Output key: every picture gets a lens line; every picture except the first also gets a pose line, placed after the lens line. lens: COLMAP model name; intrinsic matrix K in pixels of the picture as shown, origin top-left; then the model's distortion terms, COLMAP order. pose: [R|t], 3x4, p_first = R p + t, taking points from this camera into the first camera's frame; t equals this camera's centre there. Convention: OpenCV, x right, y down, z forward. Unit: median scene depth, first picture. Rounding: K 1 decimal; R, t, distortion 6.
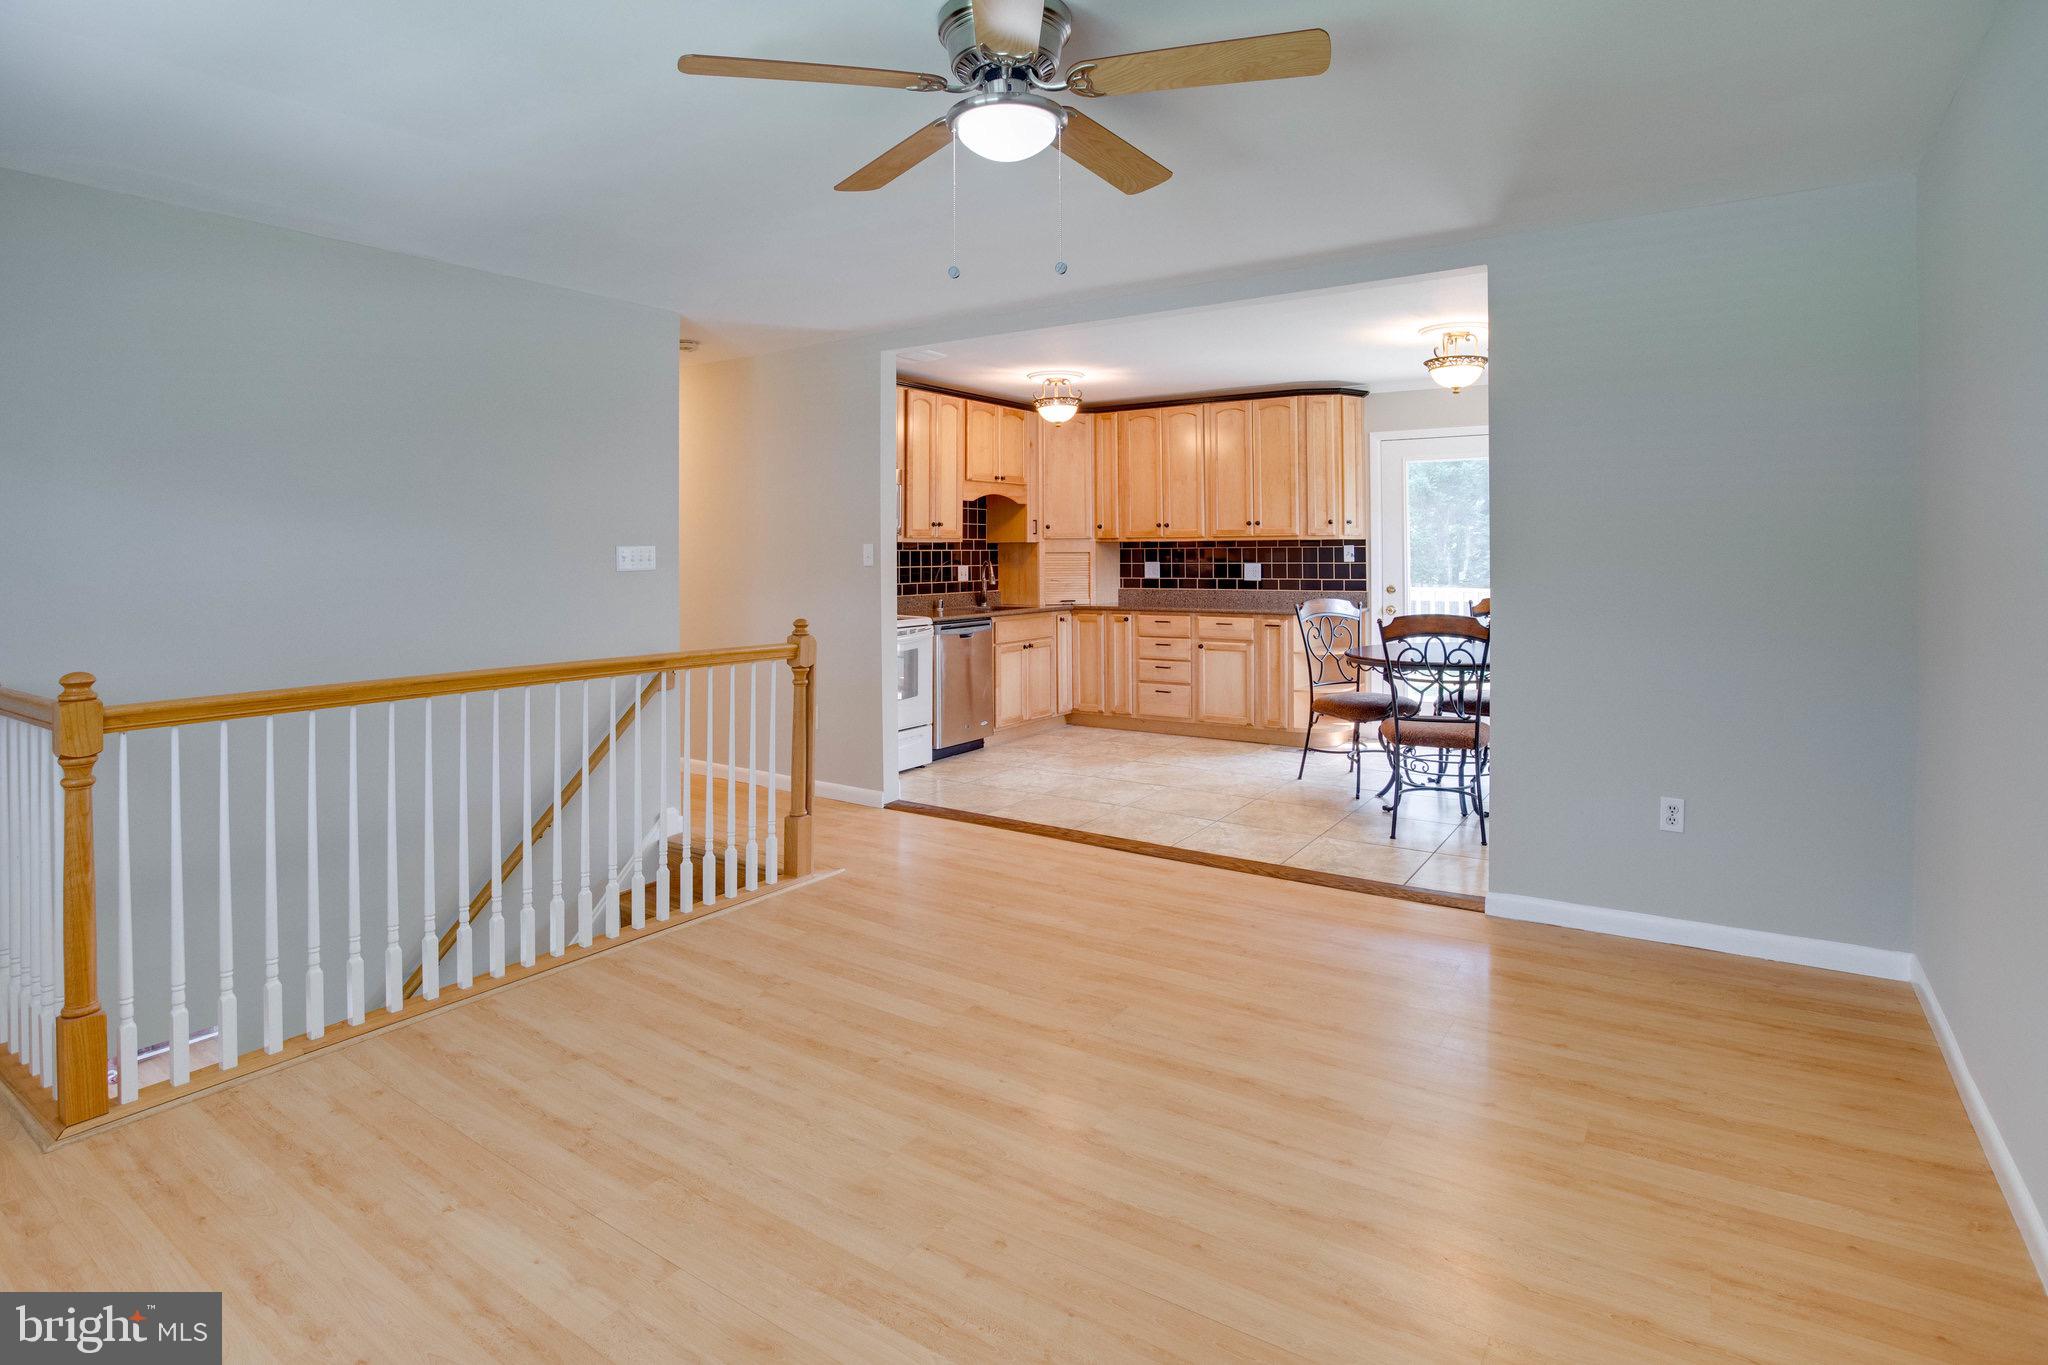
lens RADIAL K [[1040.0, 0, 1032.2], [0, 1040.0, 550.7], [0, 0, 1]] dist [-0.076223, 0.021029]
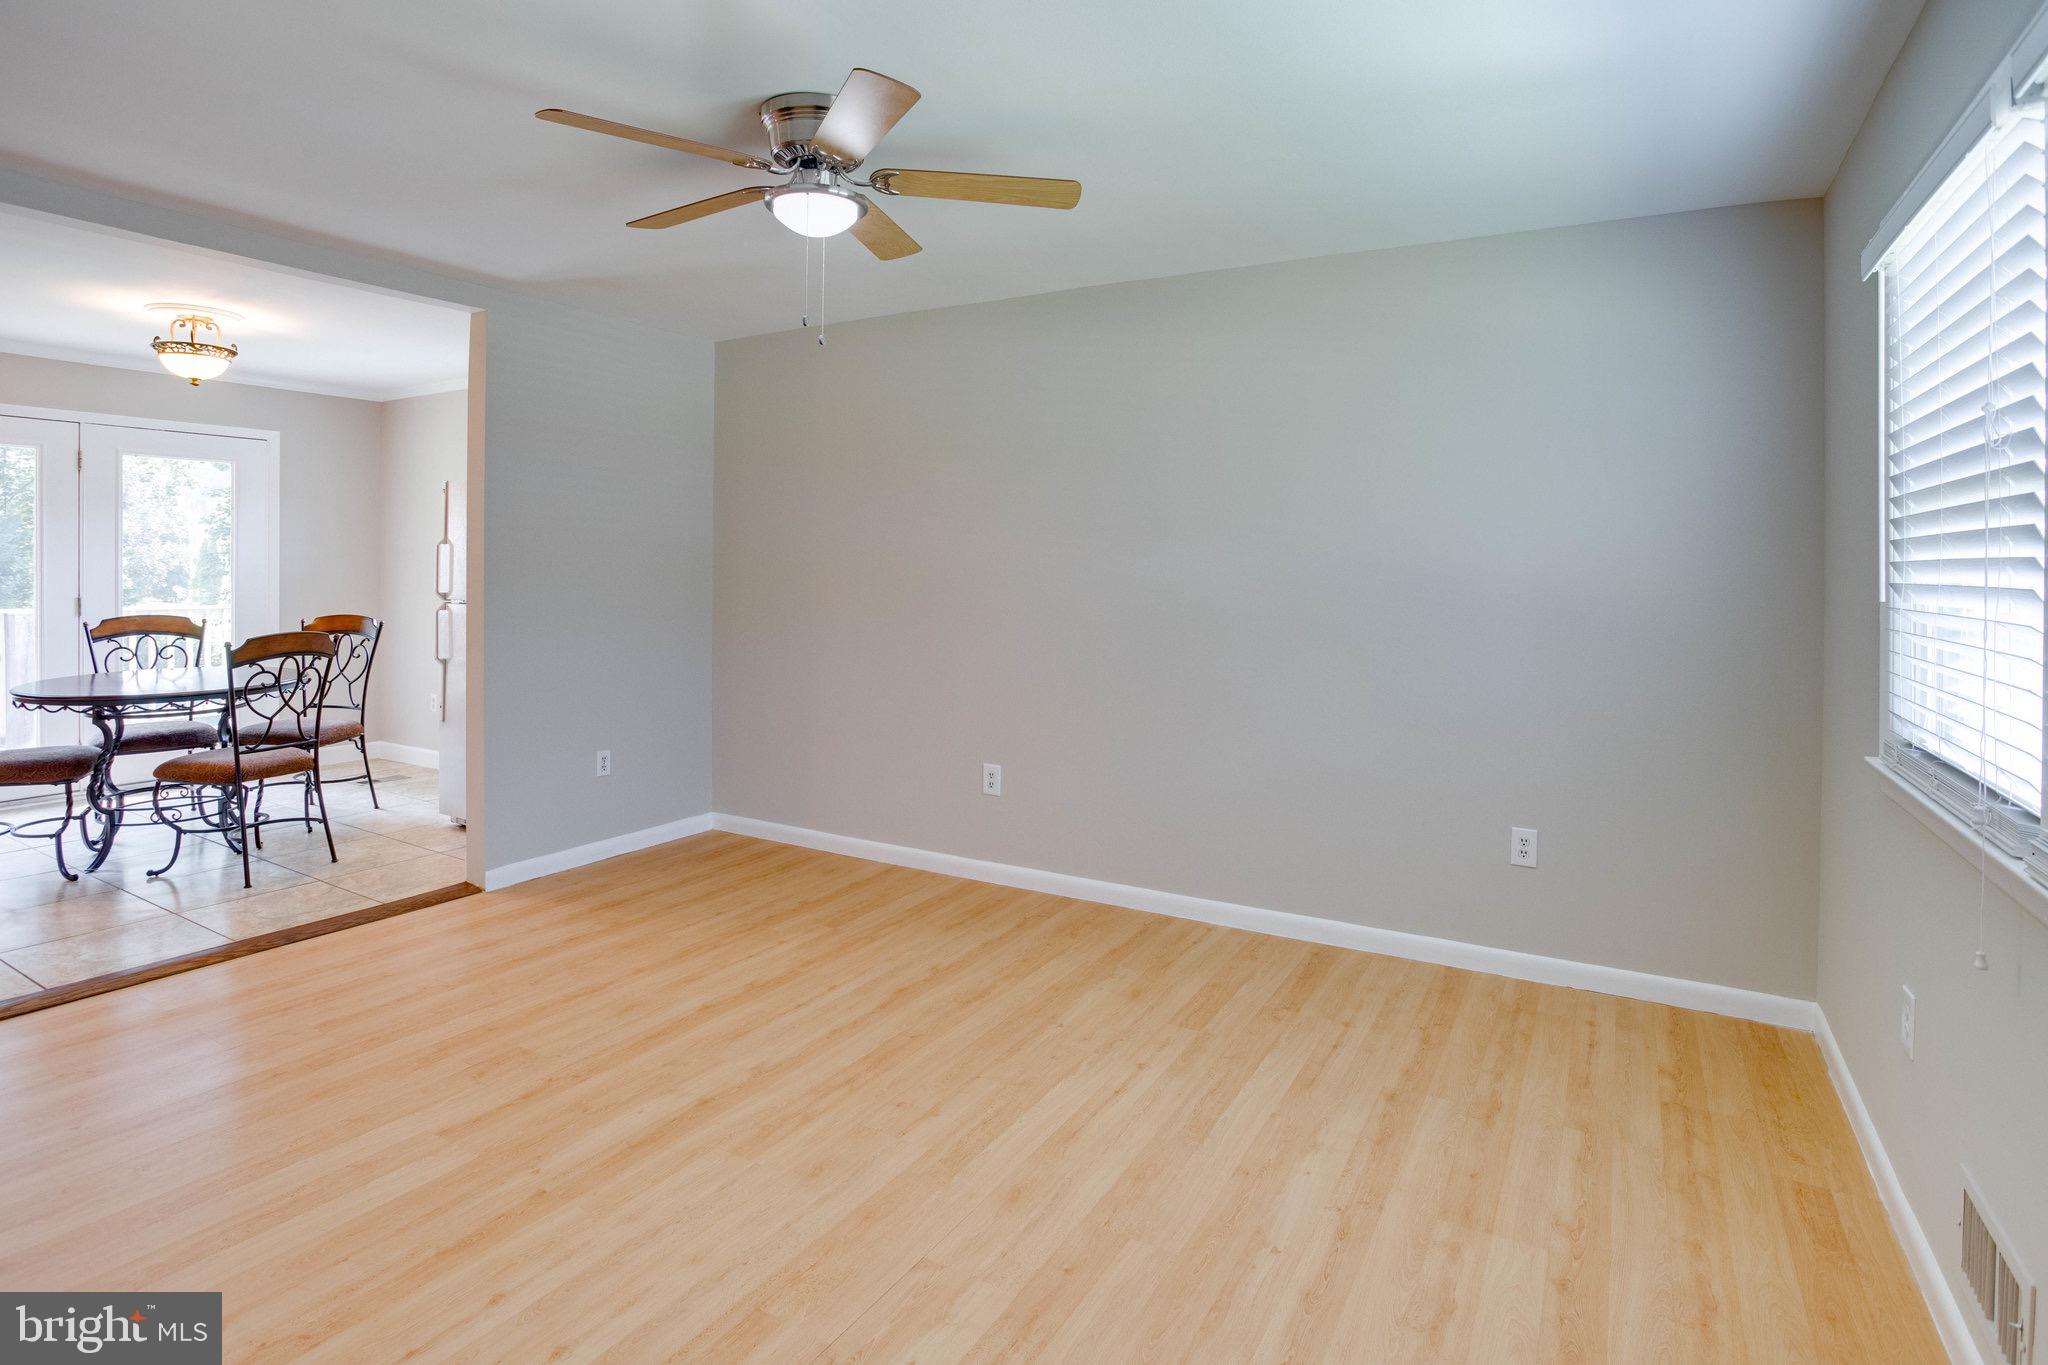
lens RADIAL K [[1040.0, 0, 1032.2], [0, 1040.0, 550.7], [0, 0, 1]] dist [-0.076223, 0.021029]
pose [[-0.054284, 0.013602, 0.998433, -0.785254], [-0.005339, 0.999889, -0.013912, -0.004985], [-0.998511, -0.006086, -0.054206, 0.523036]]
